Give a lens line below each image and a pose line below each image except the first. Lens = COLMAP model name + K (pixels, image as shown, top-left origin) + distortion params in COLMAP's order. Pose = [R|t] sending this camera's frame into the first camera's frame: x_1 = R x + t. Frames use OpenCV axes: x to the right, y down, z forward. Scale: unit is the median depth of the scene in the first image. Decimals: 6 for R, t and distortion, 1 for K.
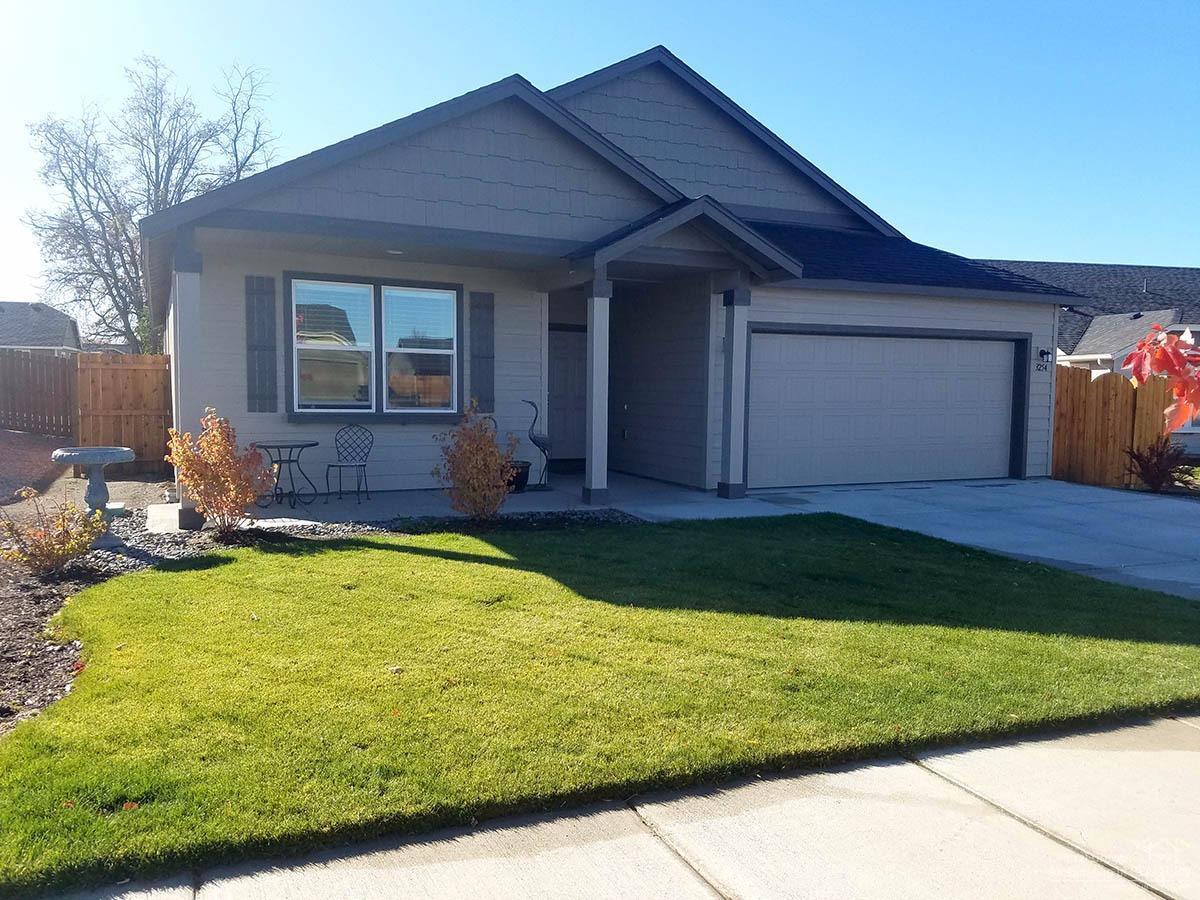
lens RADIAL K [[957.1, 0, 600.0], [0, 957.1, 450.0], [0, 0, 1]] dist [0.167346, -0.323715]
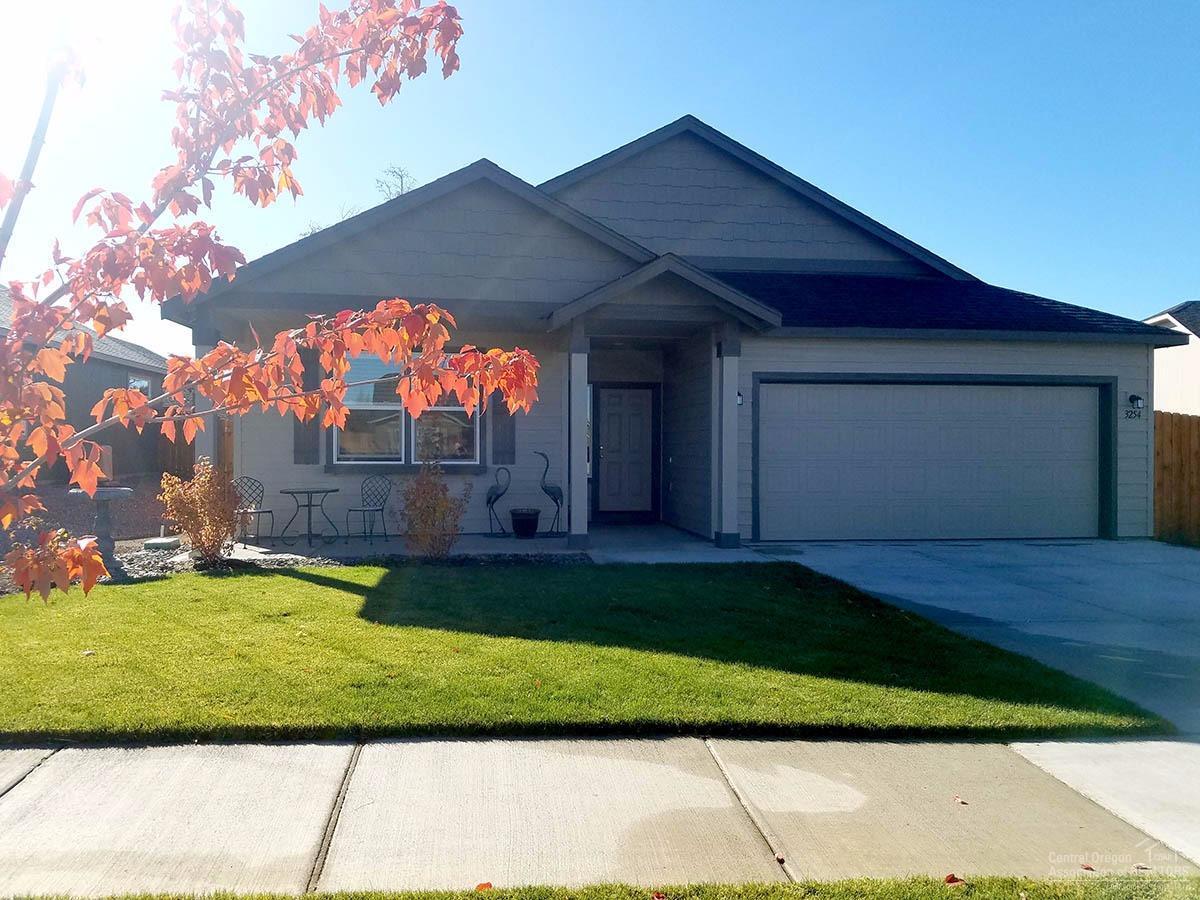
lens RADIAL K [[957.1, 0, 600.0], [0, 957.1, 450.0], [0, 0, 1]] dist [0.167346, -0.323715]
pose [[0.955103, -0.010598, -0.296085, 0.304622], [-0.011244, 0.997343, -0.071970, 0.021815], [0.296061, 0.072068, 0.952446, 0.004855]]
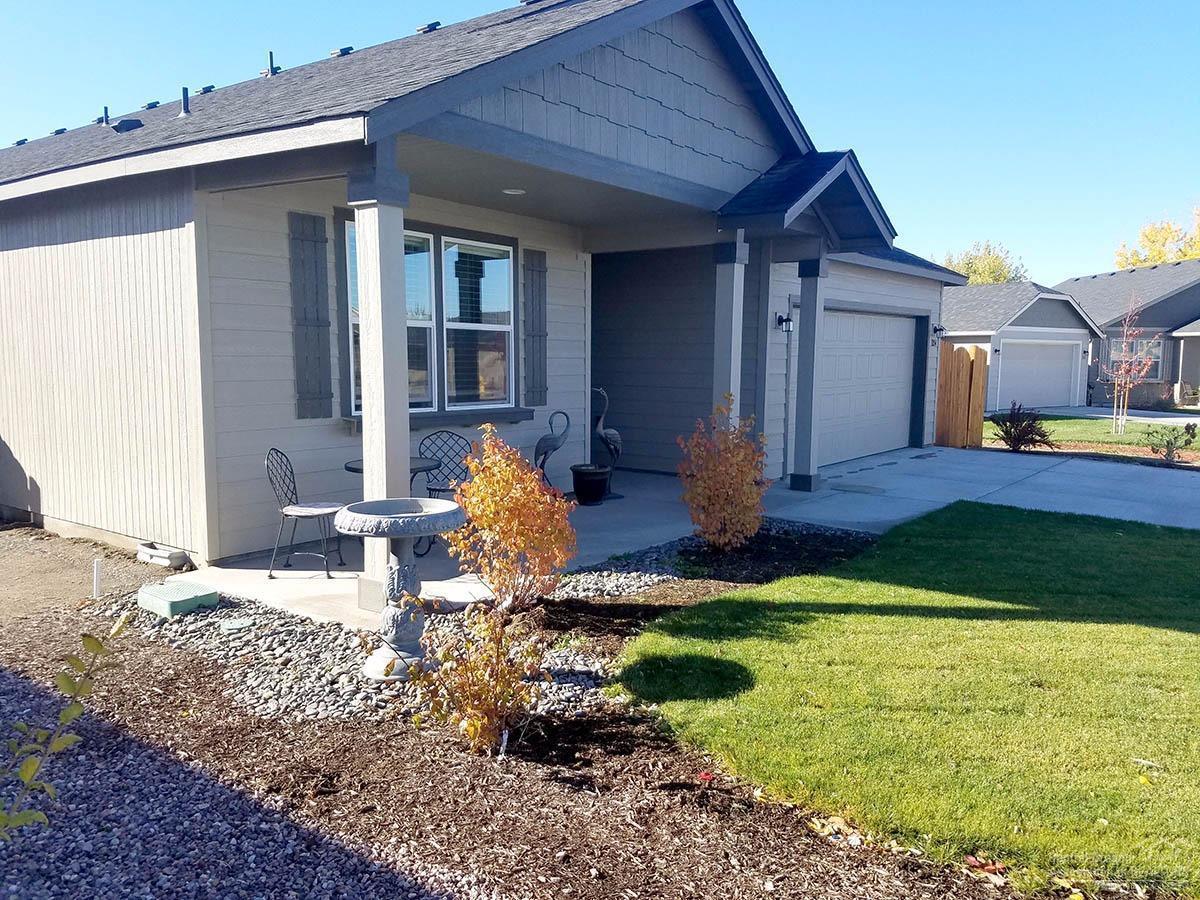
lens RADIAL K [[957.1, 0, 600.0], [0, 957.1, 450.0], [0, 0, 1]] dist [0.167346, -0.323715]
pose [[0.877779, -0.055975, 0.475785, -0.459968], [0.038234, 0.998168, 0.046894, -0.038092], [-0.477538, -0.022972, 0.878311, 0.291744]]
